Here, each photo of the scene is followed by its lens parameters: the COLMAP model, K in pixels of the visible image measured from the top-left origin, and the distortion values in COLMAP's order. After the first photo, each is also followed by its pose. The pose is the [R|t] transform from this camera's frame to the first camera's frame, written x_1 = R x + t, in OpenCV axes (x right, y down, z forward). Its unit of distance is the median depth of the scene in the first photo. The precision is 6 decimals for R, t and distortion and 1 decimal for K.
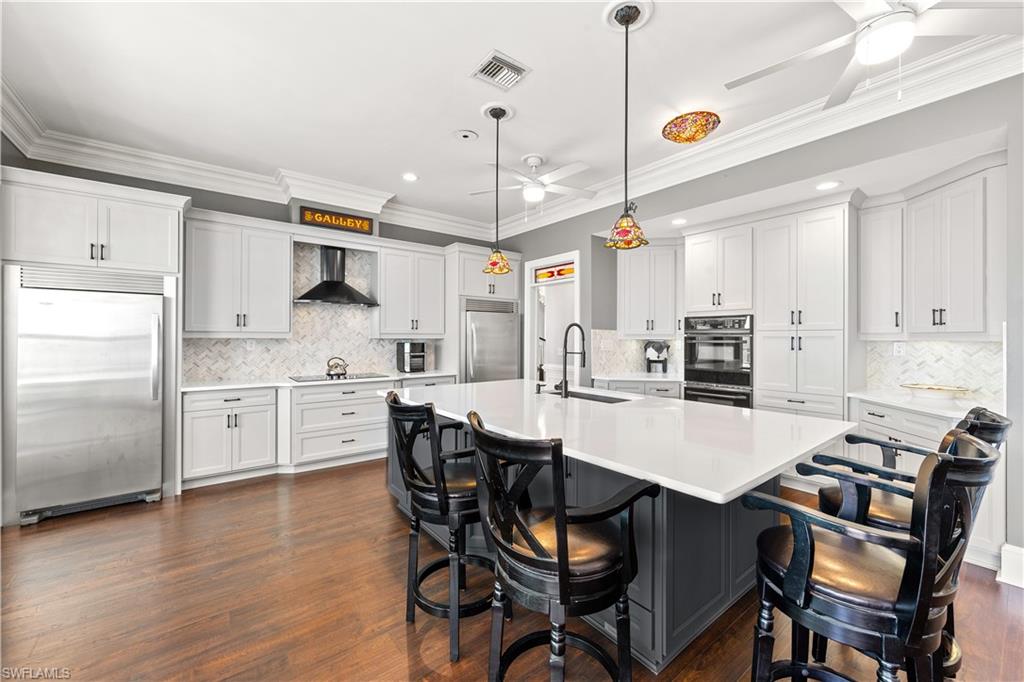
lens RADIAL K [[401.9, 0, 511.1], [0, 401.9, 336.2], [0, 0, 1]] dist [0.000678, 0.000065]
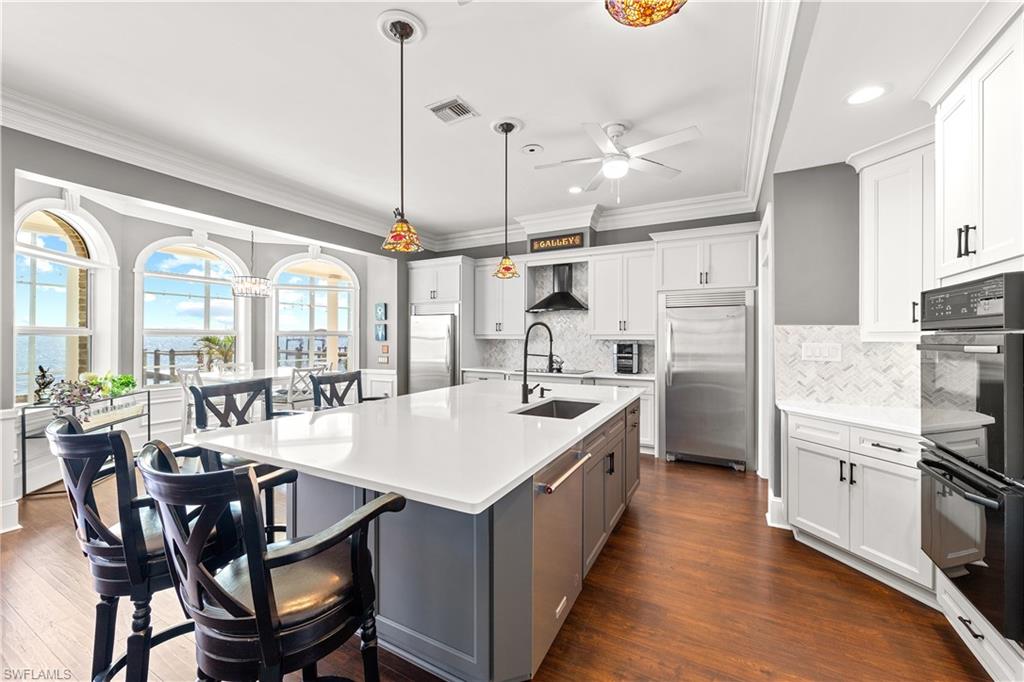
lens RADIAL K [[401.9, 0, 511.1], [0, 401.9, 336.2], [0, 0, 1]] dist [0.000678, 0.000065]
pose [[0.400008, -0.006320, -0.916490, 0.656884], [0.001407, 0.999979, -0.006281, 0.003463], [0.916511, 0.001223, 0.400008, 0.406861]]
